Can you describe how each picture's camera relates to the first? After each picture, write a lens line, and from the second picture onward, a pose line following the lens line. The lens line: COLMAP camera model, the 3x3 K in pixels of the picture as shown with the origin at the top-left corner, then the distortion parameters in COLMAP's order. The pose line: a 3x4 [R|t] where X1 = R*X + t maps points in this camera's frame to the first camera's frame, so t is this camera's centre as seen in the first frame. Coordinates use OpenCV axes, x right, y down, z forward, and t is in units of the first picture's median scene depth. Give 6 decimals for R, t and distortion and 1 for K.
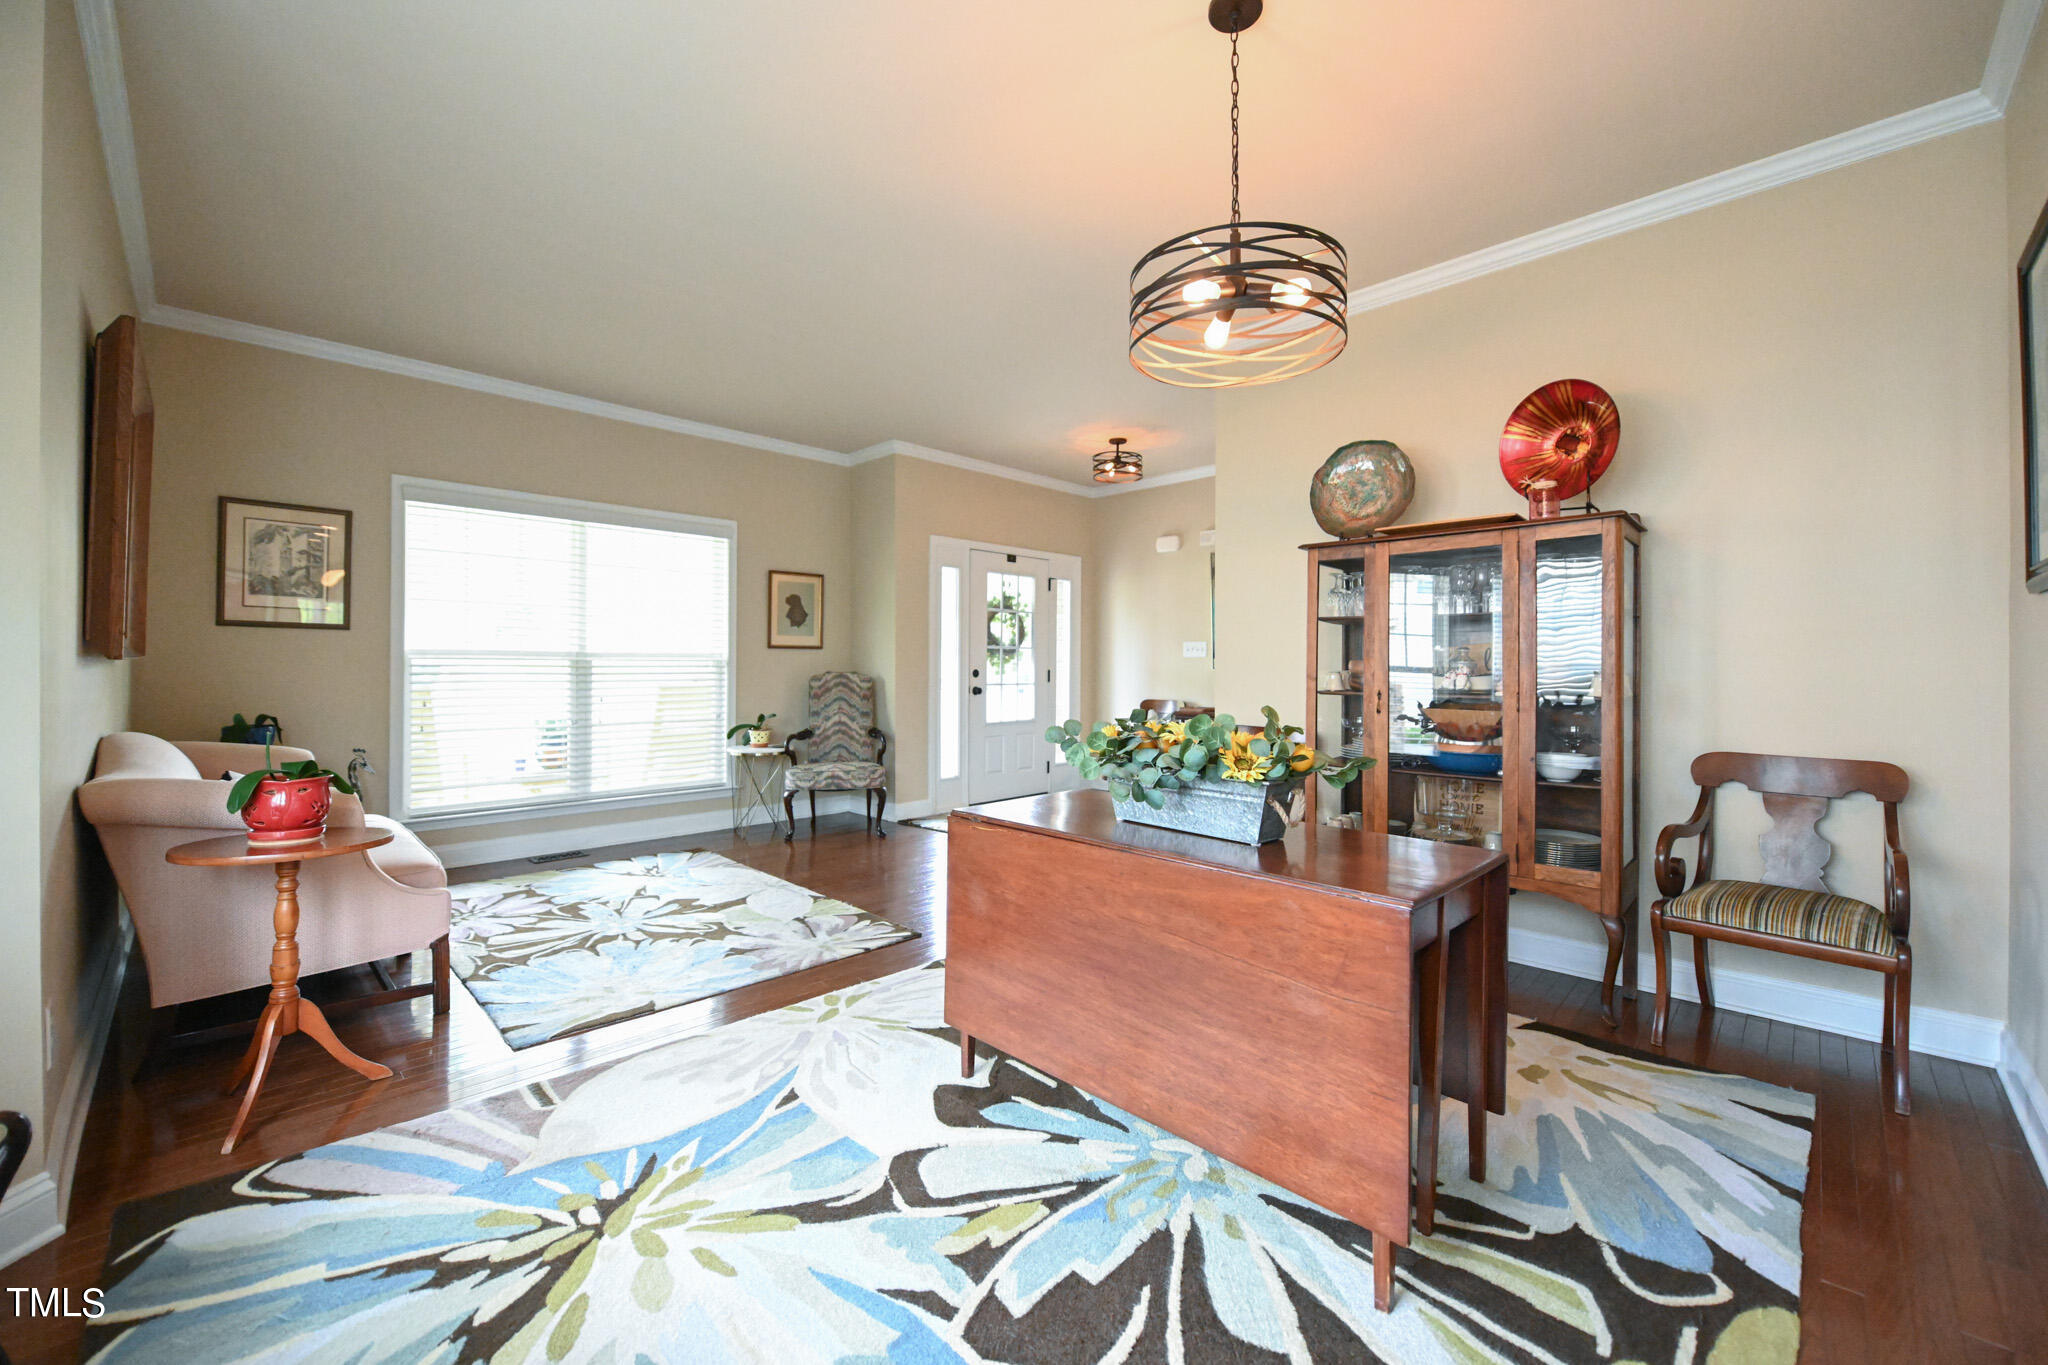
lens RADIAL K [[802.7, 0, 1052.2], [0, 802.7, 668.5], [0, 0, 1]] dist [-0.031968, -0.000184]
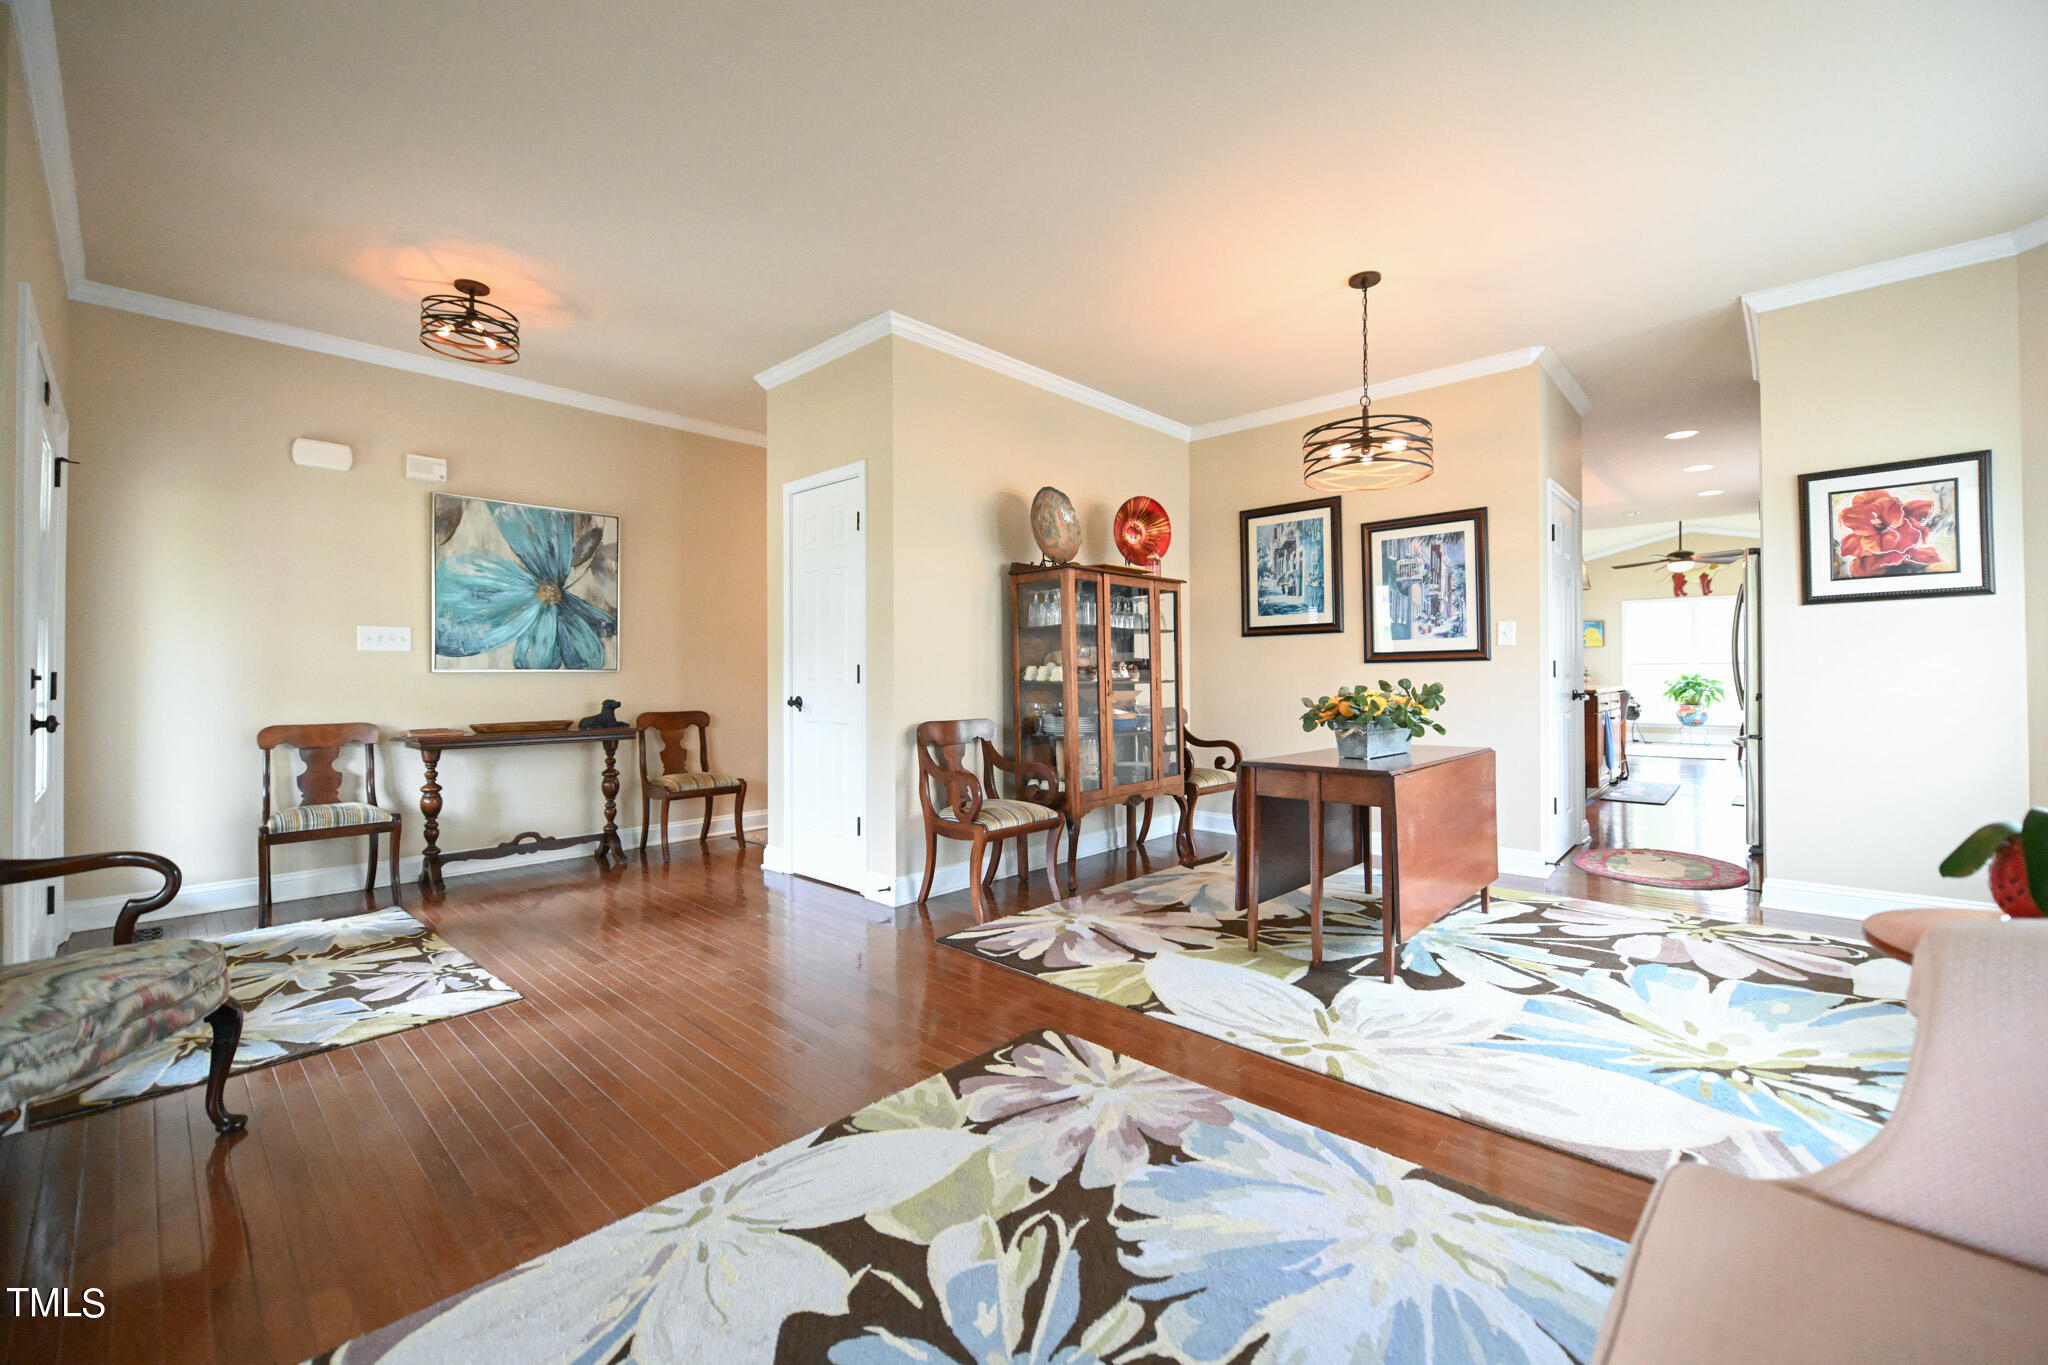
lens RADIAL K [[816.9, 0, 1021.7], [0, 816.9, 669.7], [0, 0, 1]] dist [-0.008409, -0.000251]
pose [[0.003267, 0.006371, 0.999974, -0.908887], [0.005396, 0.999965, -0.006389, 0.013333], [-0.999980, 0.005417, 0.003232, 1.021151]]
